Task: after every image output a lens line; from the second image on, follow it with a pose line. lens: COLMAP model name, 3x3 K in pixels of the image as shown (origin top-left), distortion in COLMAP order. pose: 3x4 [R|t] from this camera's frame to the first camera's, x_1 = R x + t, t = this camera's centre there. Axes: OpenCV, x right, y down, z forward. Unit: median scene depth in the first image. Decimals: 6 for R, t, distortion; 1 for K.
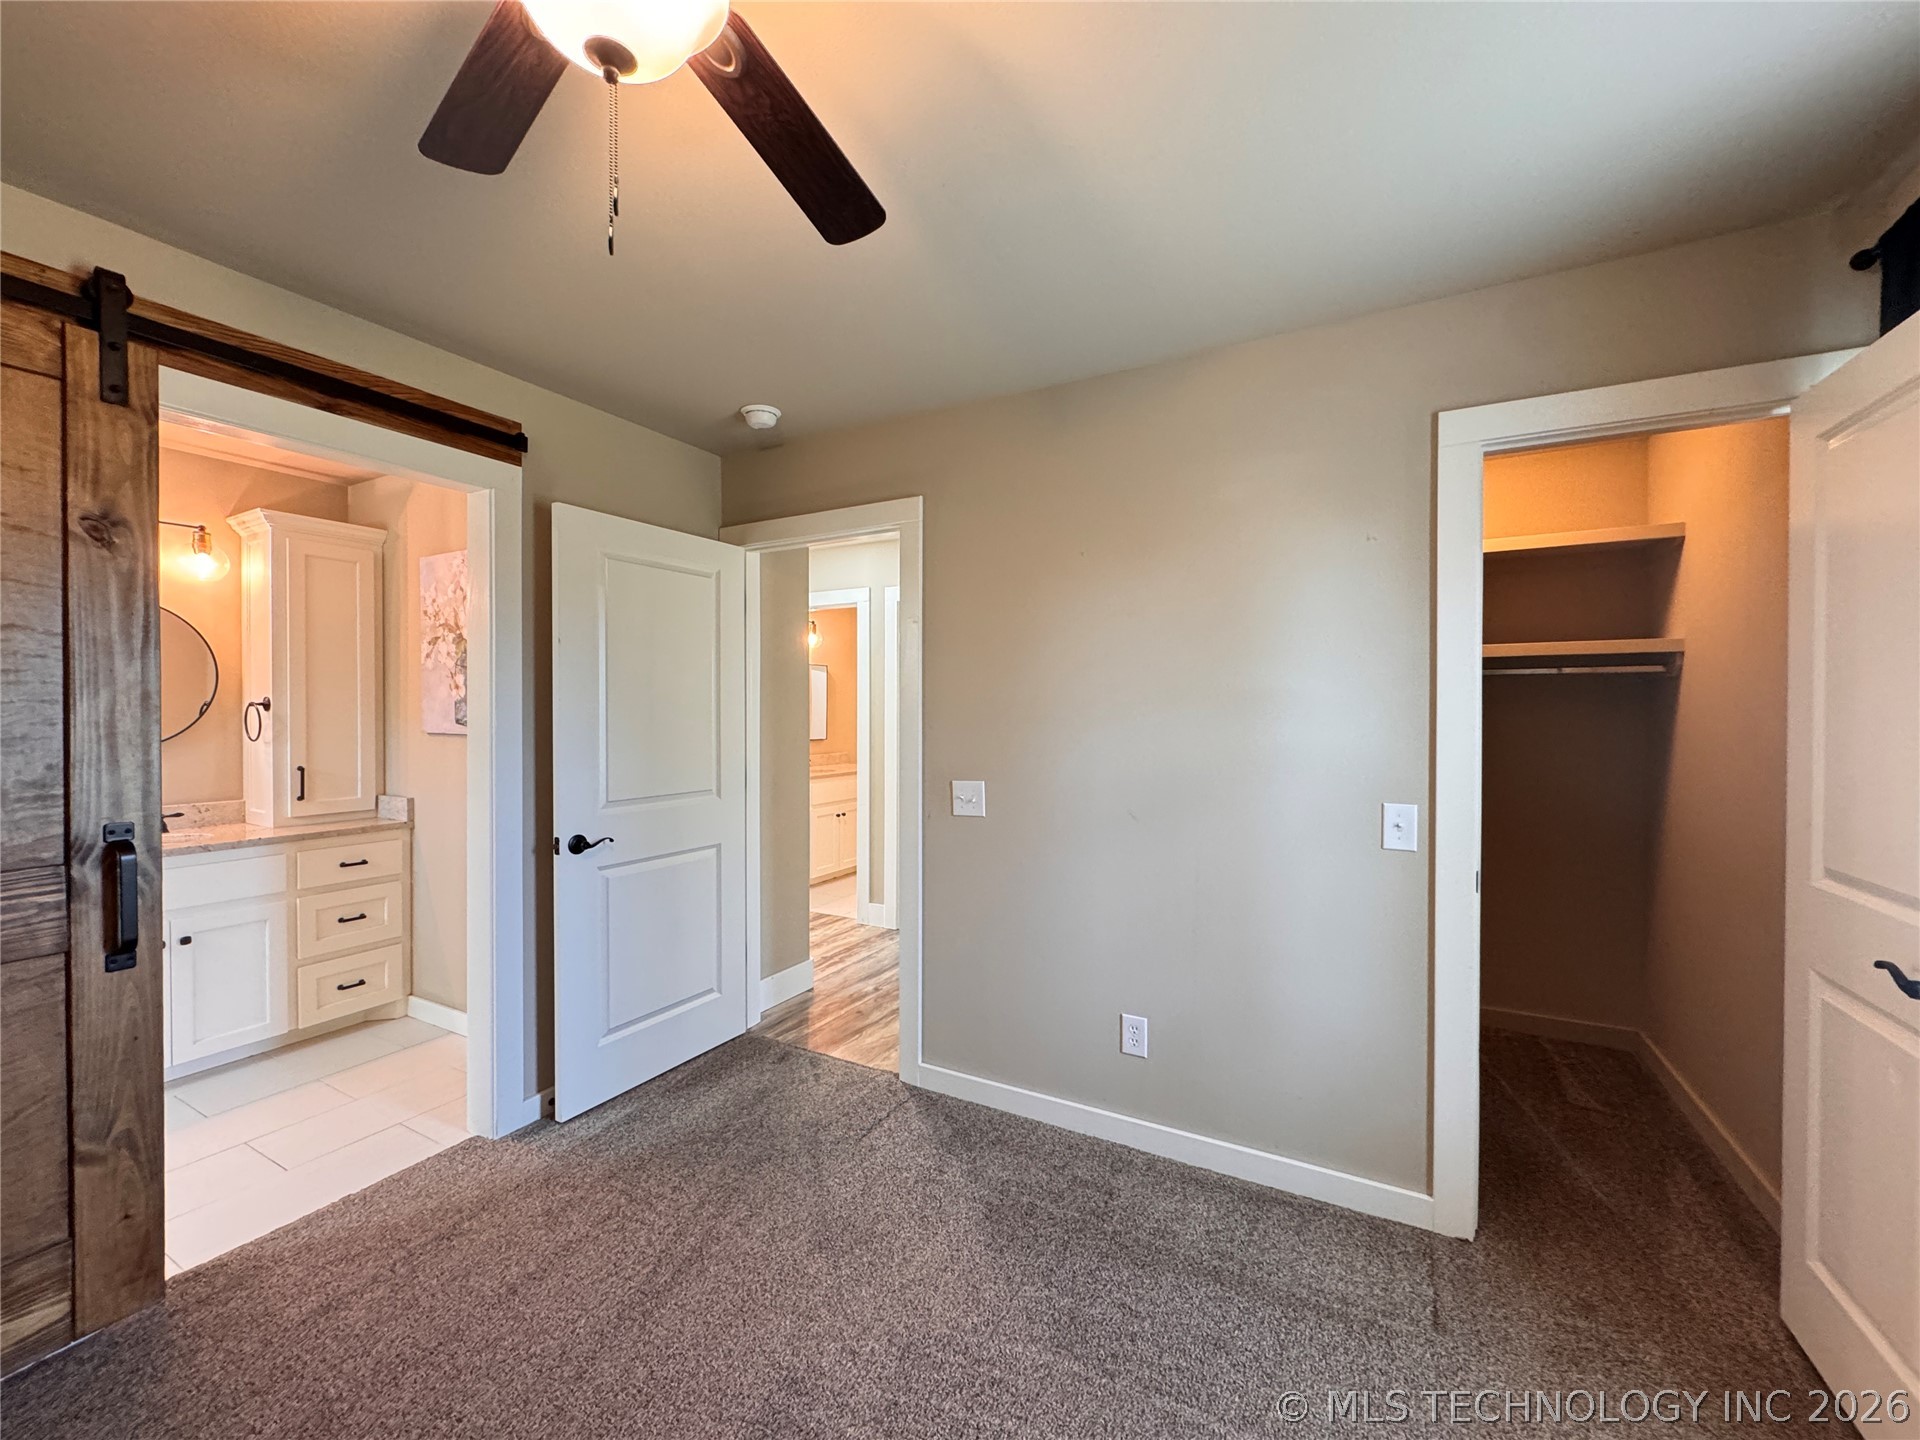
lens RADIAL K [[764.7, 0, 950.8], [0, 764.7, 721.0], [0, 0, 1]] dist [-0.002862, 0.000273]
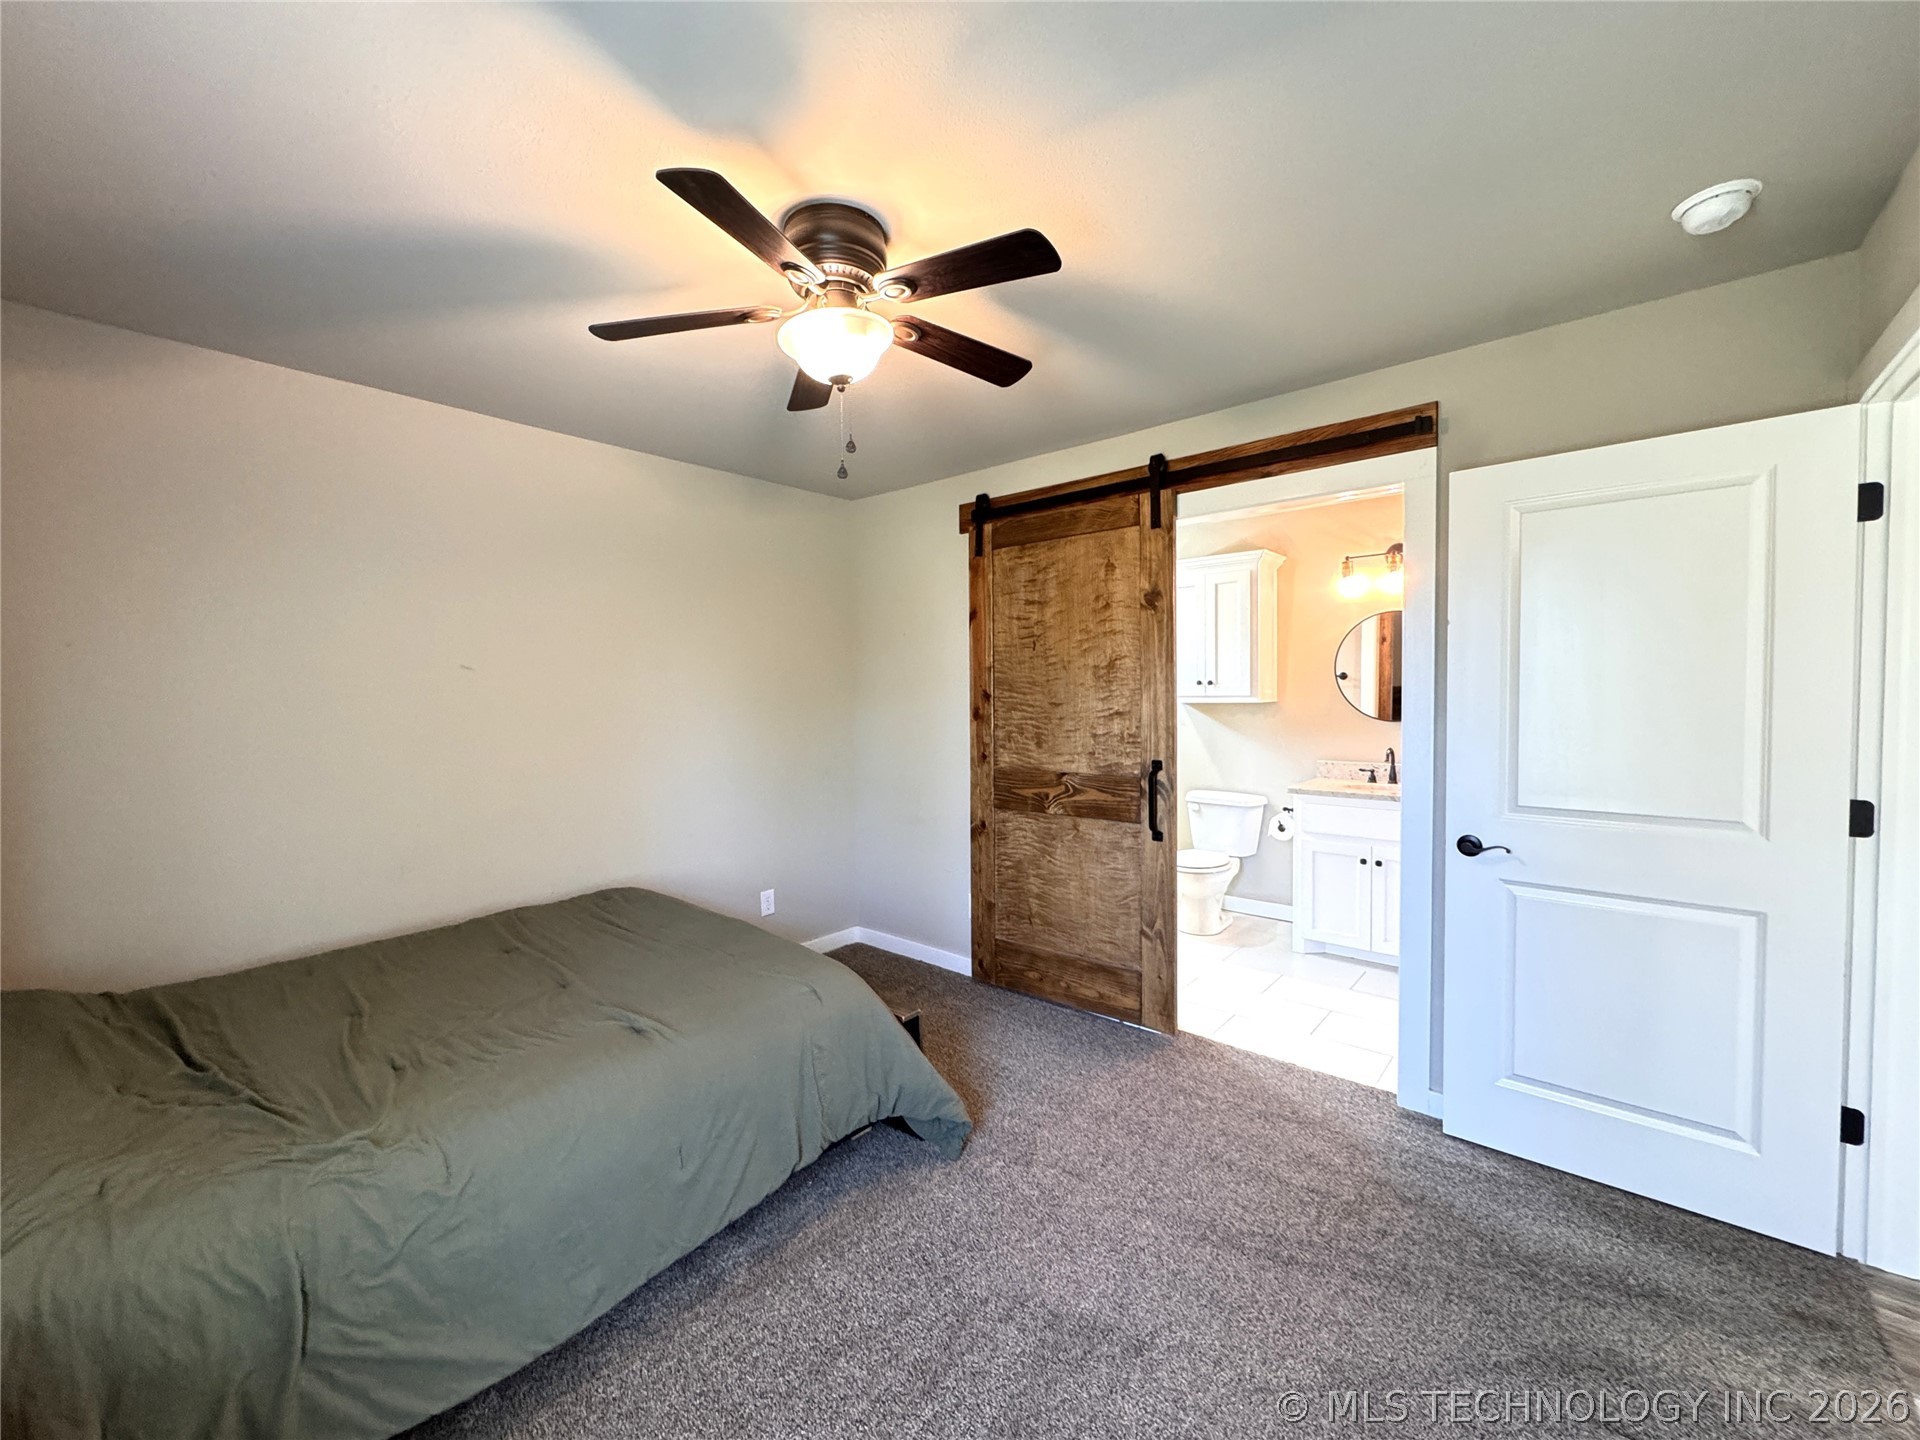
lens RADIAL K [[764.7, 0, 966.9], [0, 764.7, 723.8], [0, 0, 1]] dist [-0.002862, 0.000273]
pose [[-0.186742, 0.042643, -0.981483, 0.606716], [-0.004767, 0.999006, 0.044311, -0.024119], [0.982397, 0.012954, -0.186353, 0.699794]]
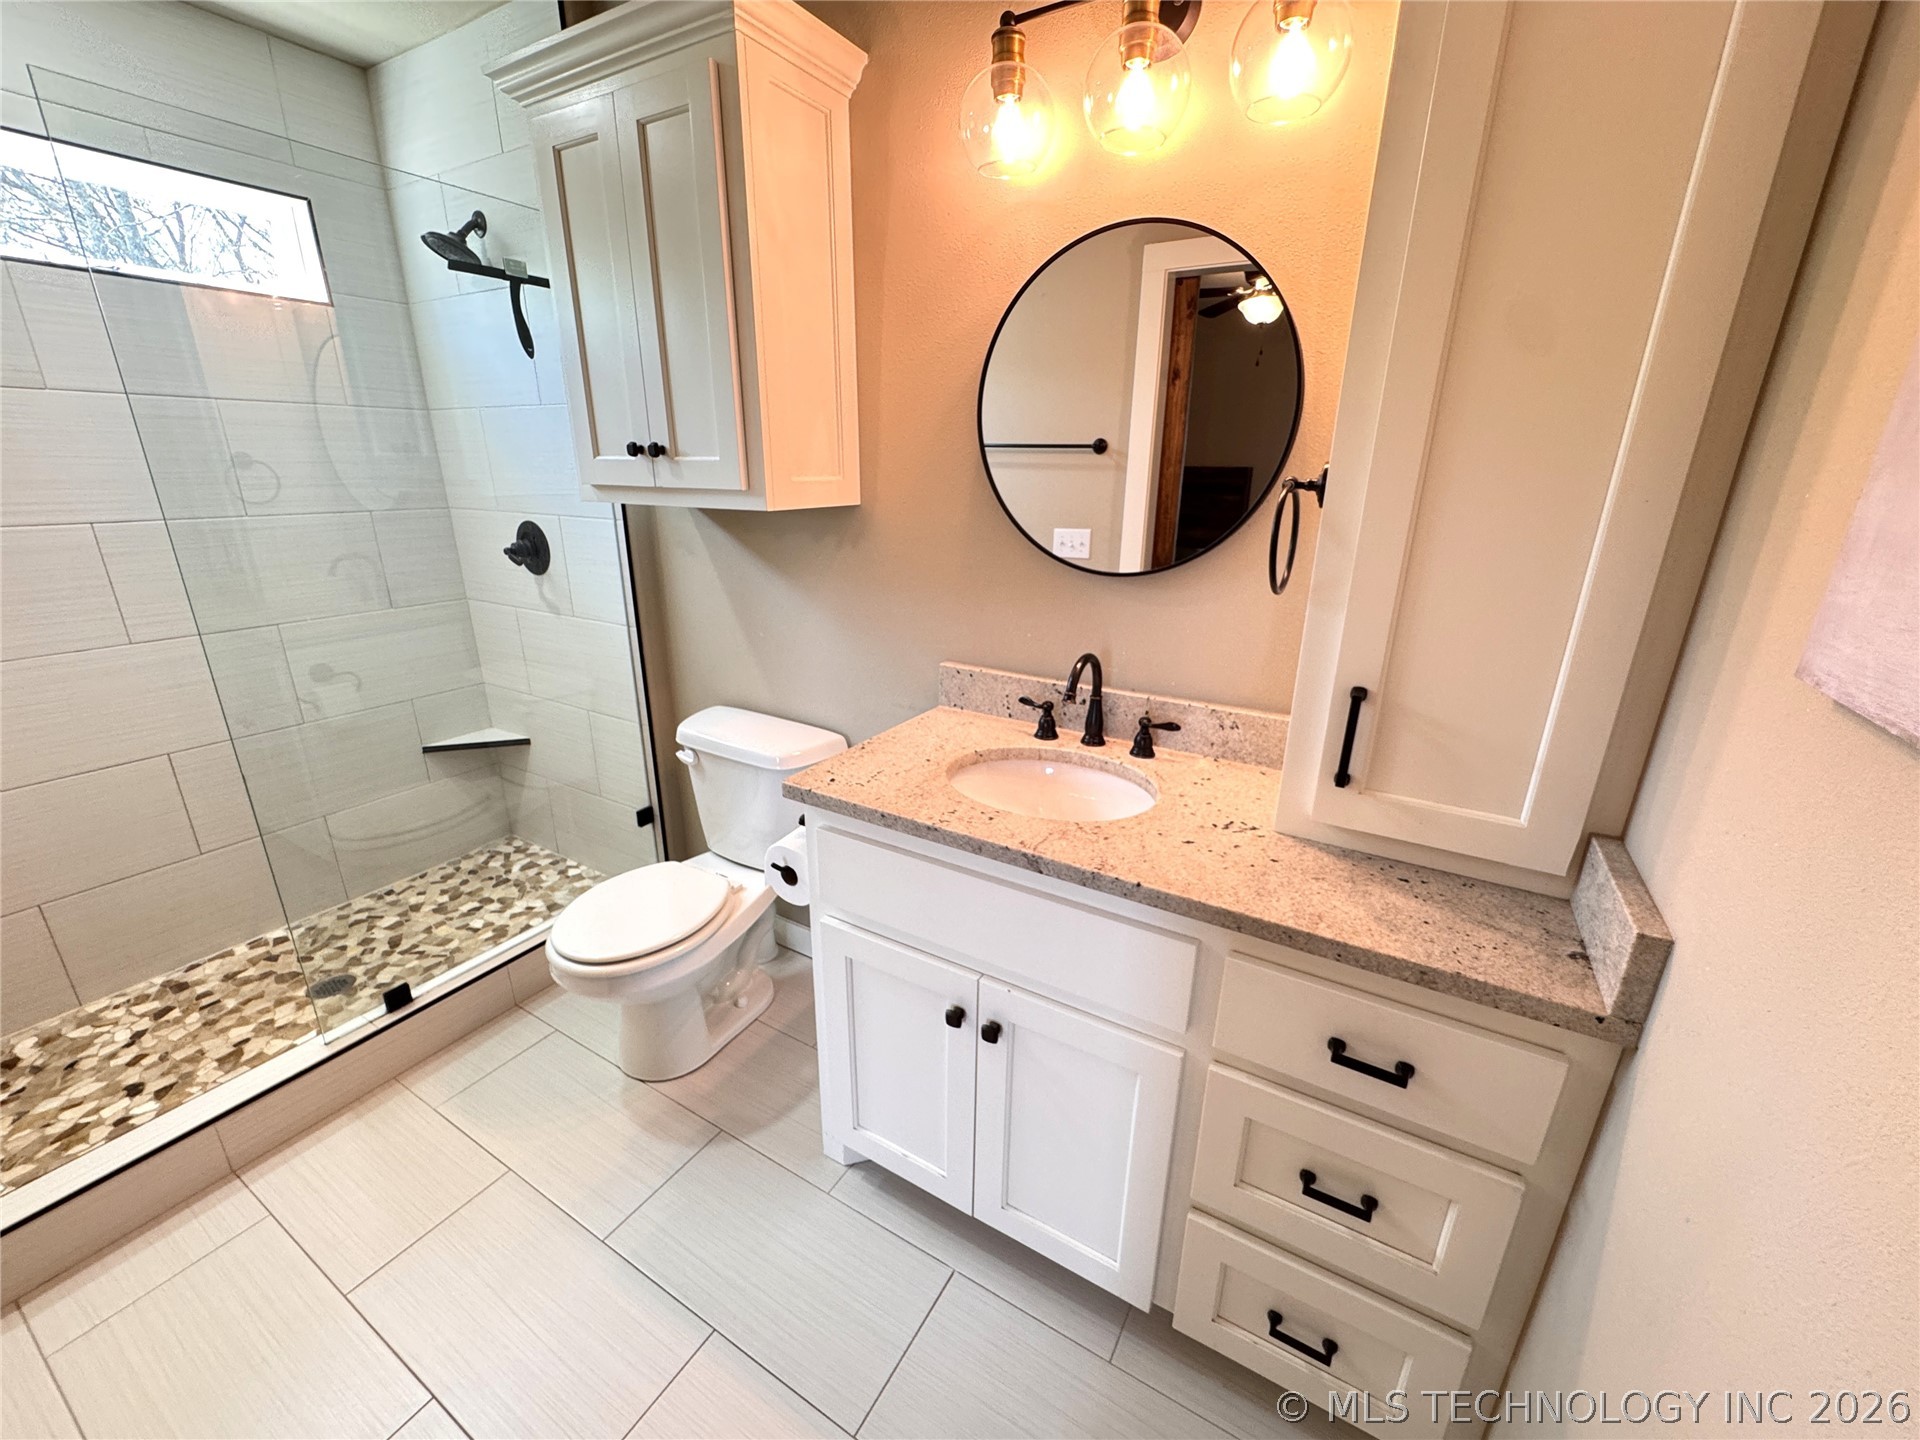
lens RADIAL K [[764.7, 0, 979.5], [0, 764.7, 717.0], [0, 0, 1]] dist [-0.002862, 0.000273]
pose [[-0.002943, 0.310949, -0.950422, -0.840137], [-0.022319, 0.950169, 0.310935, -0.038903], [0.999747, 0.022127, 0.004144, 1.304188]]
